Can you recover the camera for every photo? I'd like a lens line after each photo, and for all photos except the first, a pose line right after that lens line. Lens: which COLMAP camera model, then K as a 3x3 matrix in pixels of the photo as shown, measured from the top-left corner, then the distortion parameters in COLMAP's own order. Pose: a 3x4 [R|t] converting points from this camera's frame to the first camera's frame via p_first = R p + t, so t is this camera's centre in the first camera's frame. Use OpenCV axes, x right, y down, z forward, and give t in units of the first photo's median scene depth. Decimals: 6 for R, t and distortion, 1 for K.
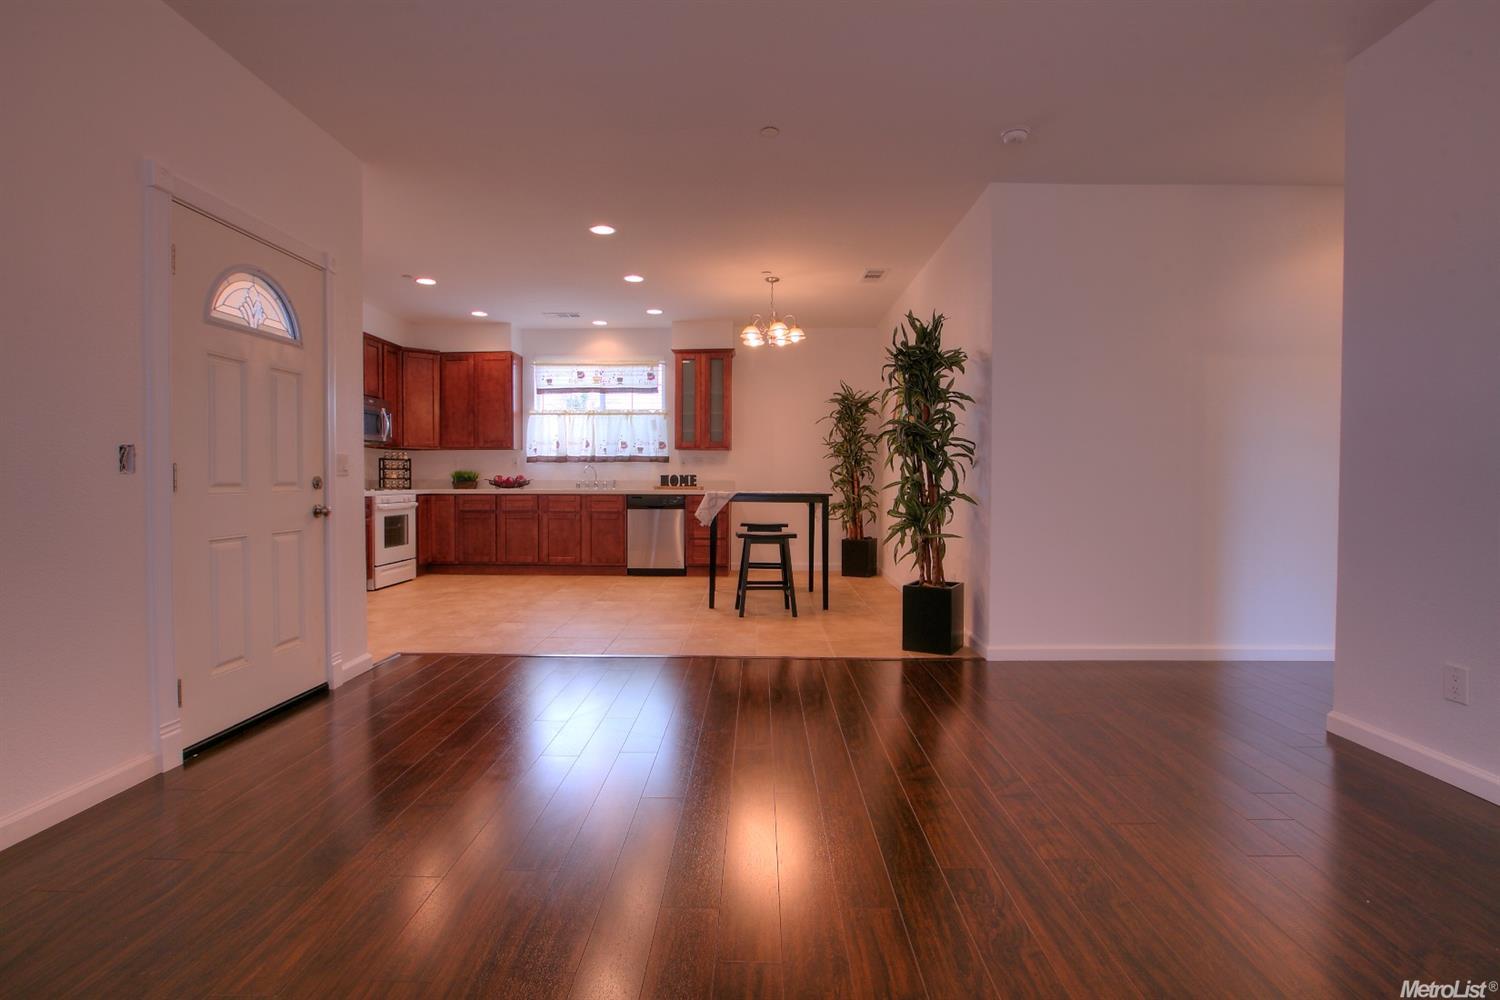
lens RADIAL K [[687.3, 0, 712.7], [0, 687.3, 500.1], [0, 0, 1]] dist [-0.028918, -0.000272]
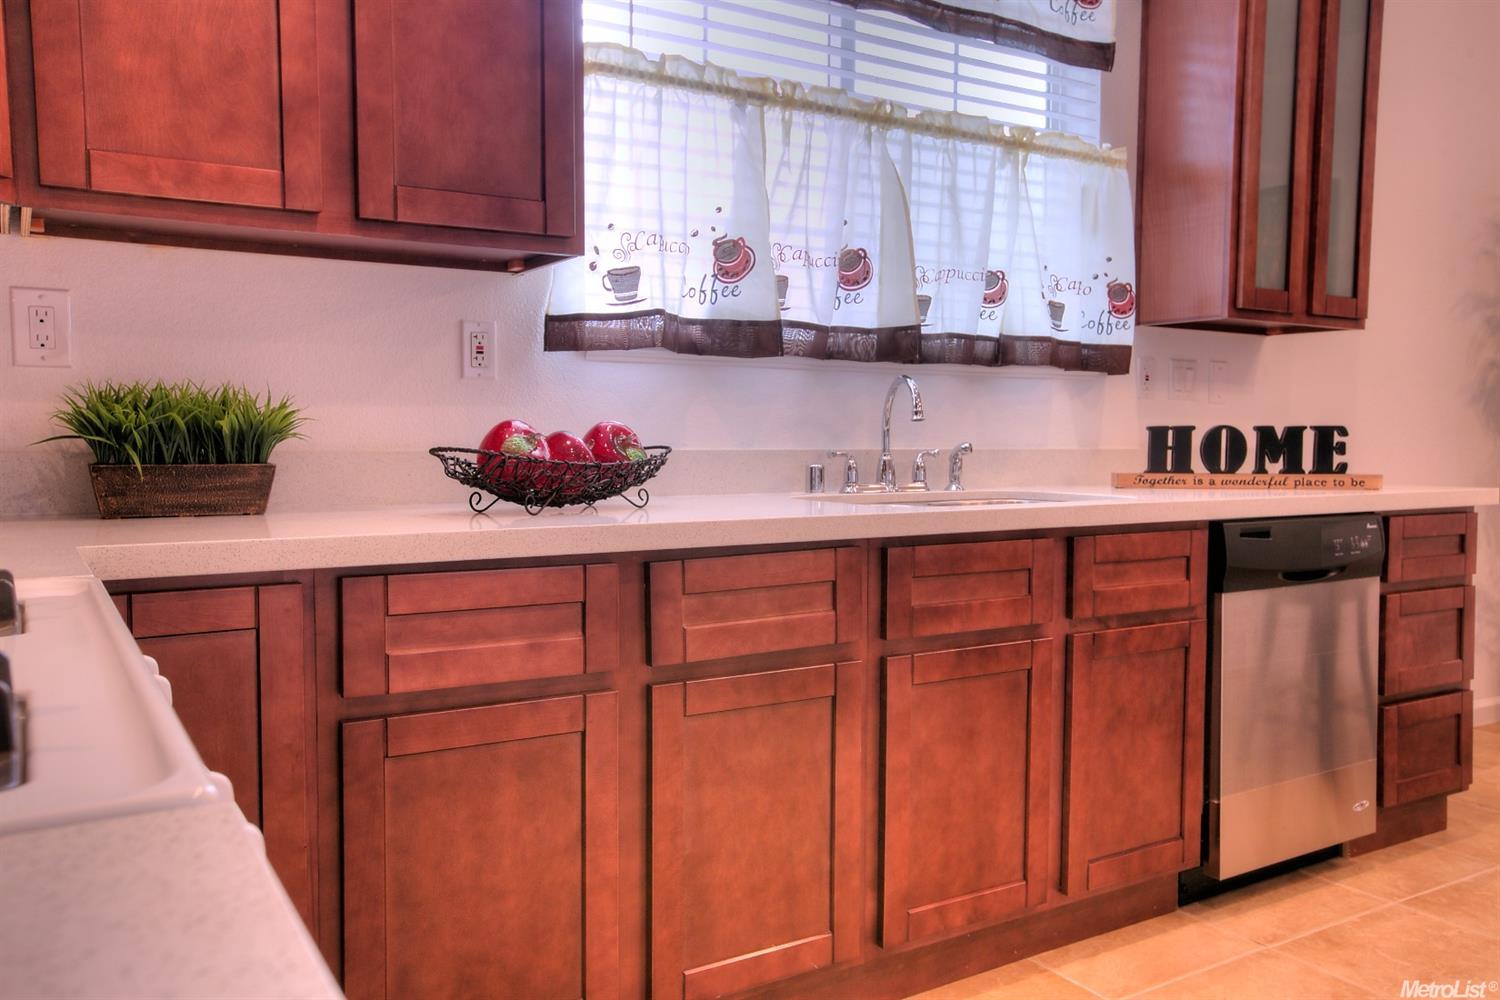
lens RADIAL K [[1182.1, 0, 752.5], [0, 1182.1, 492.0], [0, 0, 1]] dist [0.013866, 0.006094]
pose [[0.818754, -0.027136, 0.573502, -0.428869], [0.015562, 0.999564, 0.025078, -0.027065], [-0.573933, -0.011608, 0.818820, 0.774429]]
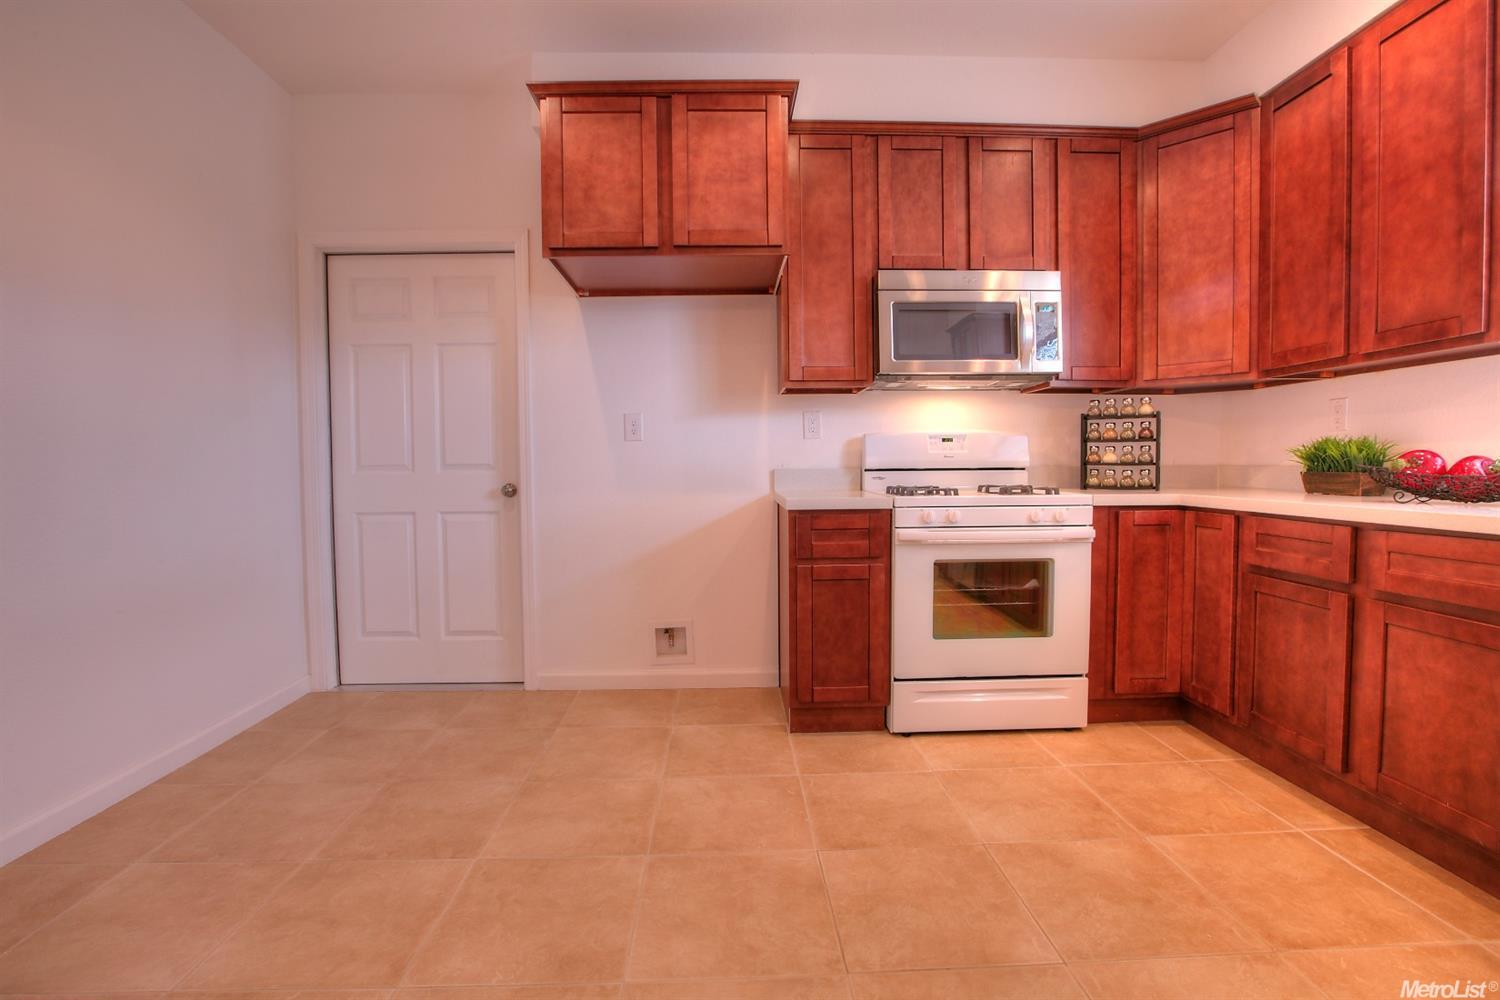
lens RADIAL K [[685.7, 0, 747.4], [0, 685.7, 493.7], [0, 0, 1]] dist [-0.040371, 0.011126]
pose [[0.086943, 0.043084, -0.995281, -0.079855], [-0.020103, 0.998937, 0.041486, -0.025466], [0.996010, 0.016401, 0.087716, 0.736136]]
